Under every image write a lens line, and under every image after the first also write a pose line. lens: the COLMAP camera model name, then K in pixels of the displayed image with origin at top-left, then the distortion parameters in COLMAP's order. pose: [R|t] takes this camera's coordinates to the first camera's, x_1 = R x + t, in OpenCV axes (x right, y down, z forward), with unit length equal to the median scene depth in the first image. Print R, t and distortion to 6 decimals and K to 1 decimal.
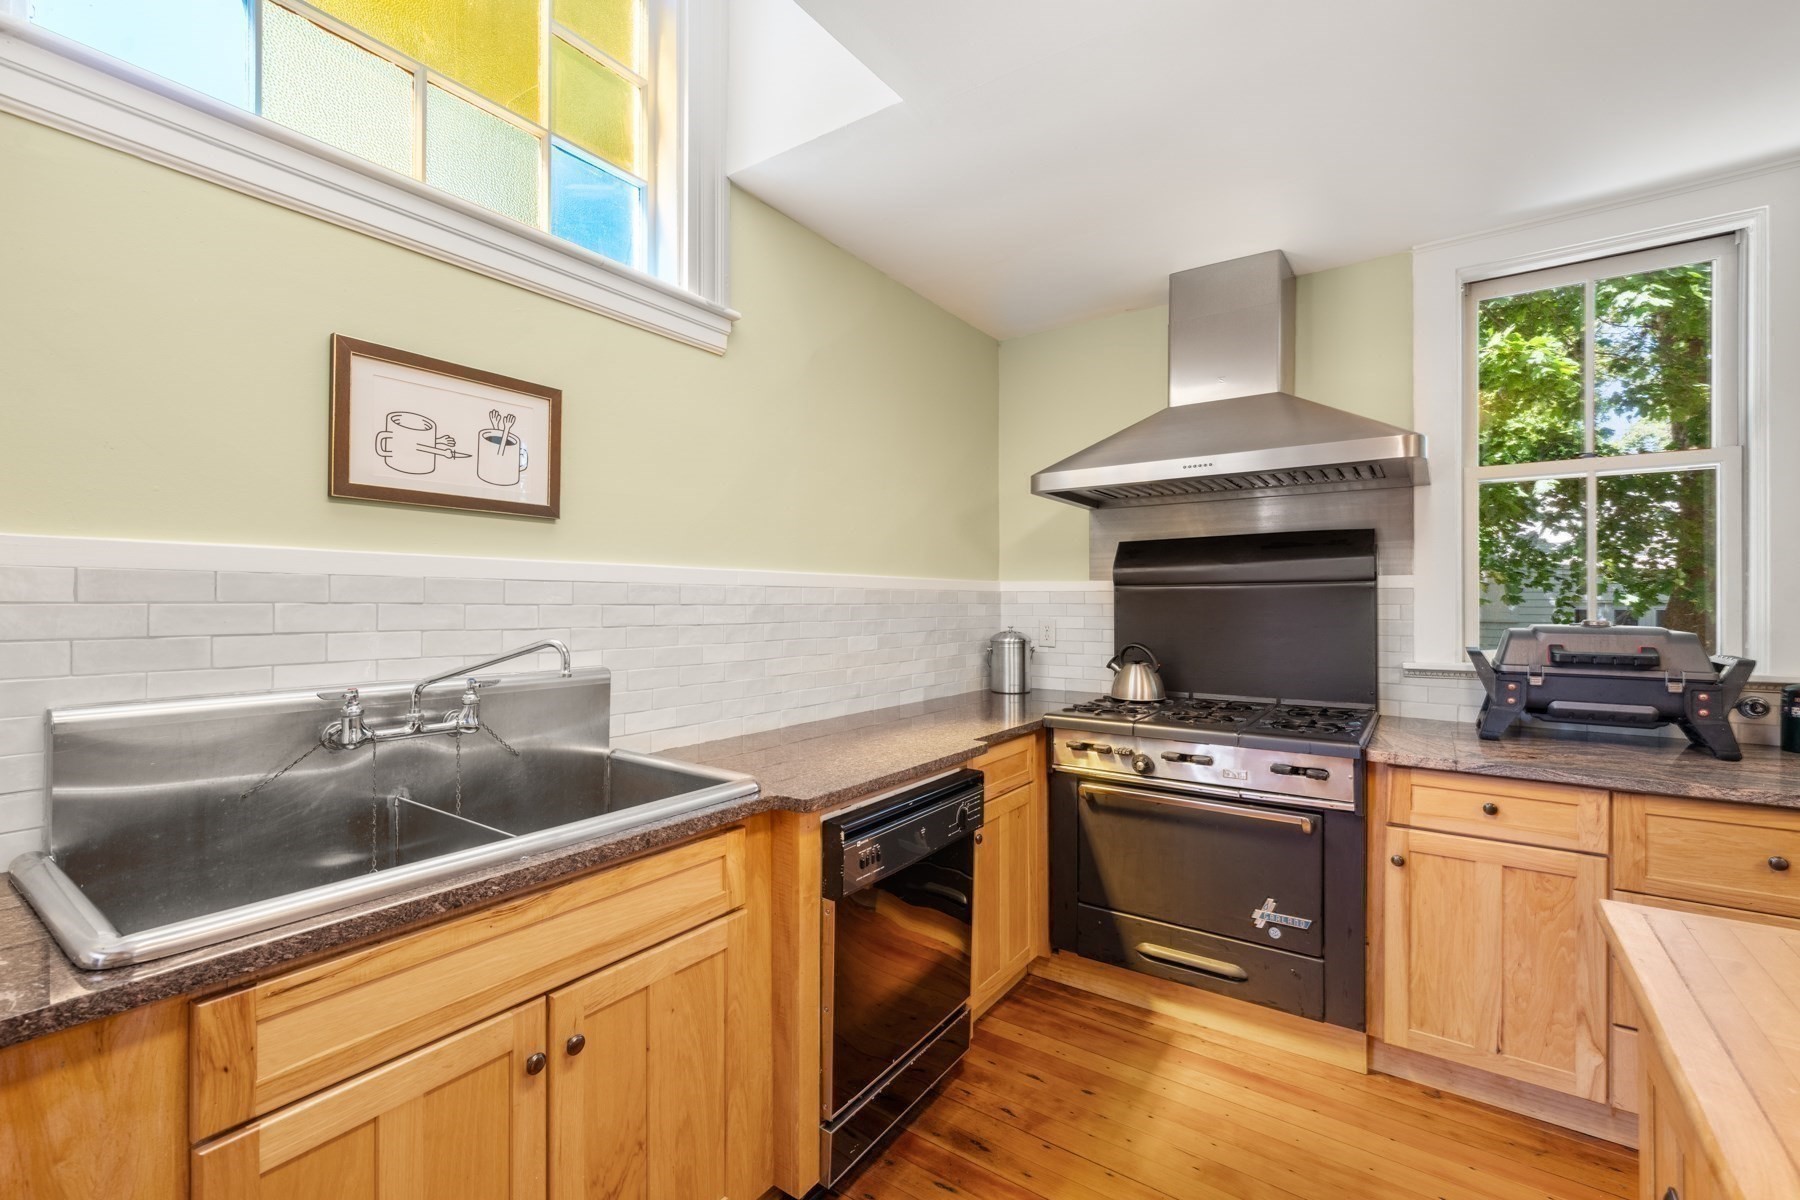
lens RADIAL K [[765.4, 0, 897.8], [0, 765.4, 600.0], [0, 0, 1]] dist [-0.000696, 0.000055]
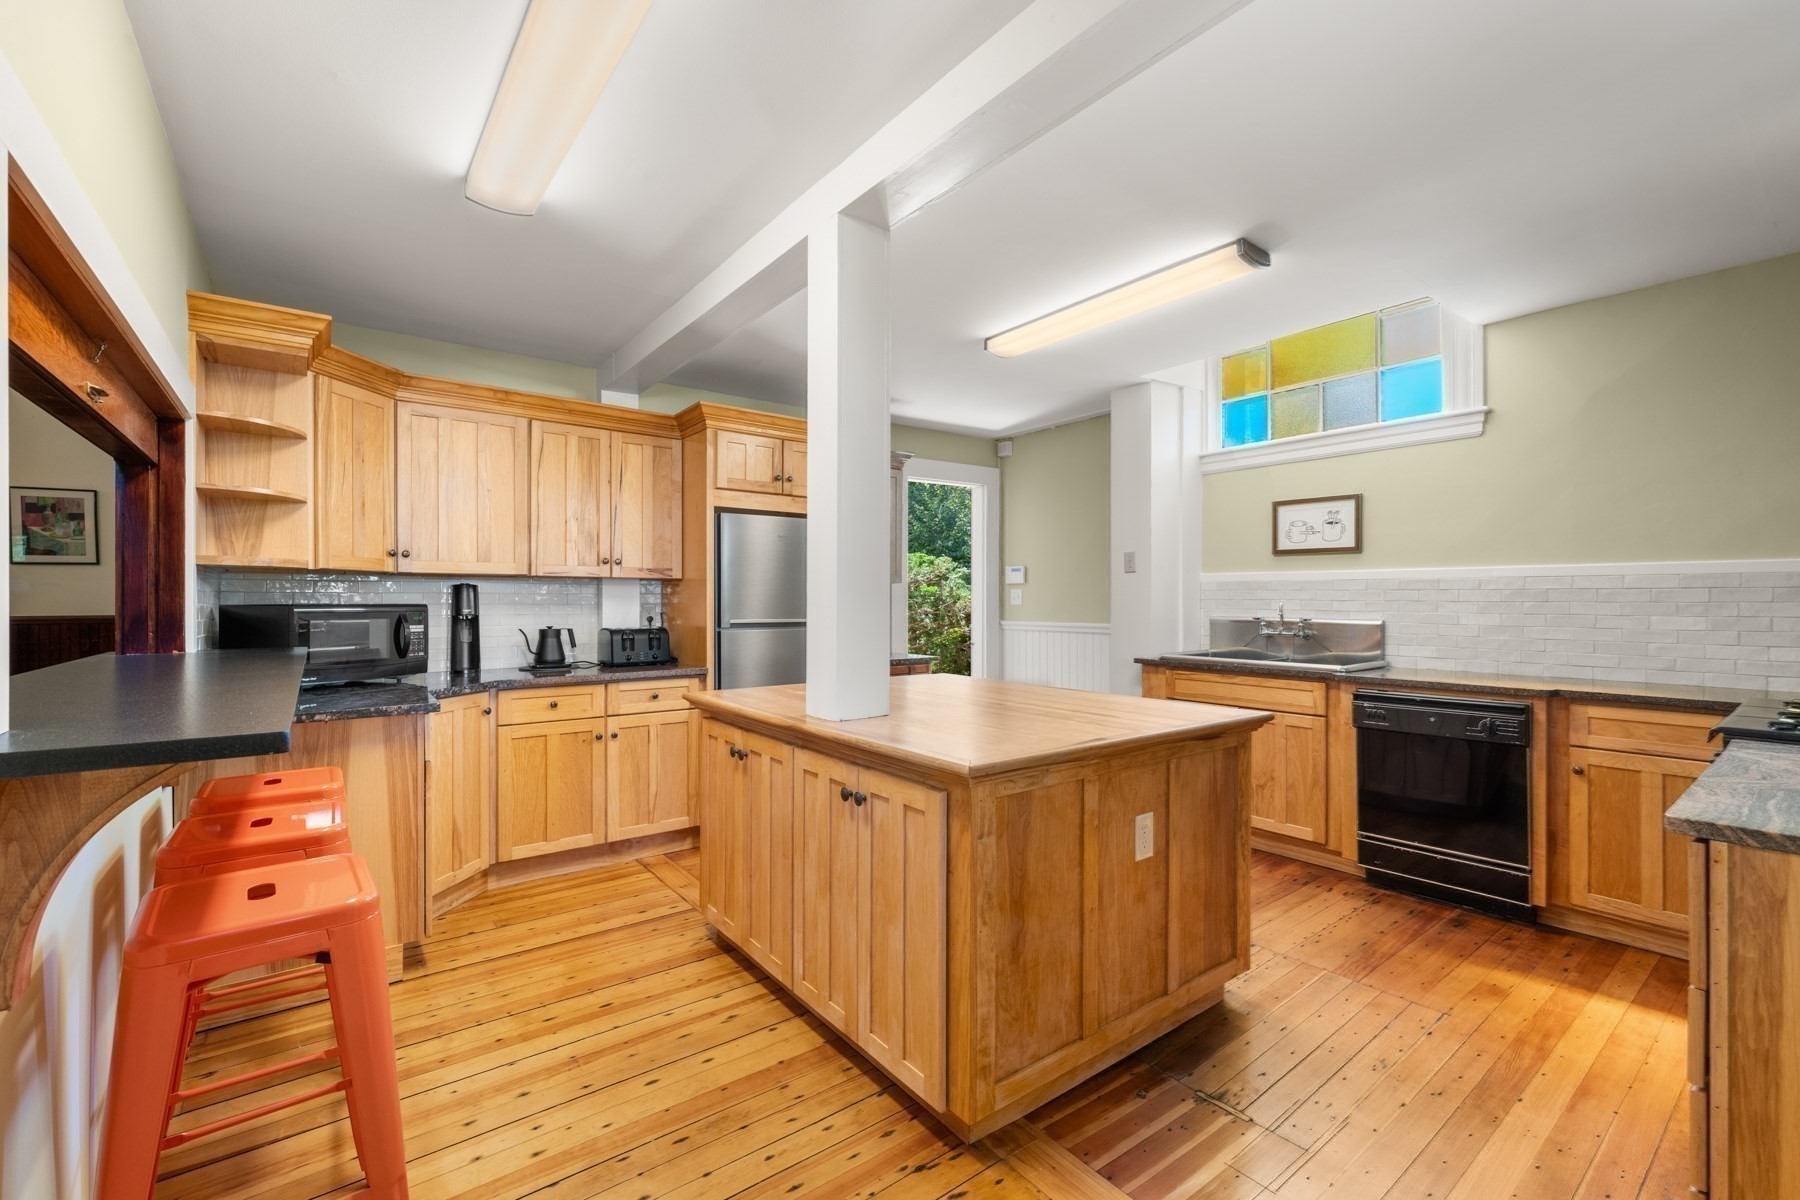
lens RADIAL K [[765.4, 0, 895.4], [0, 765.4, 600.3], [0, 0, 1]] dist [-0.000696, 0.000055]
pose [[-0.288151, -0.000860, -0.957585, 2.085915], [-0.001368, 0.999999, -0.000486, 0.038474], [0.957584, 0.001170, -0.288151, 0.352004]]
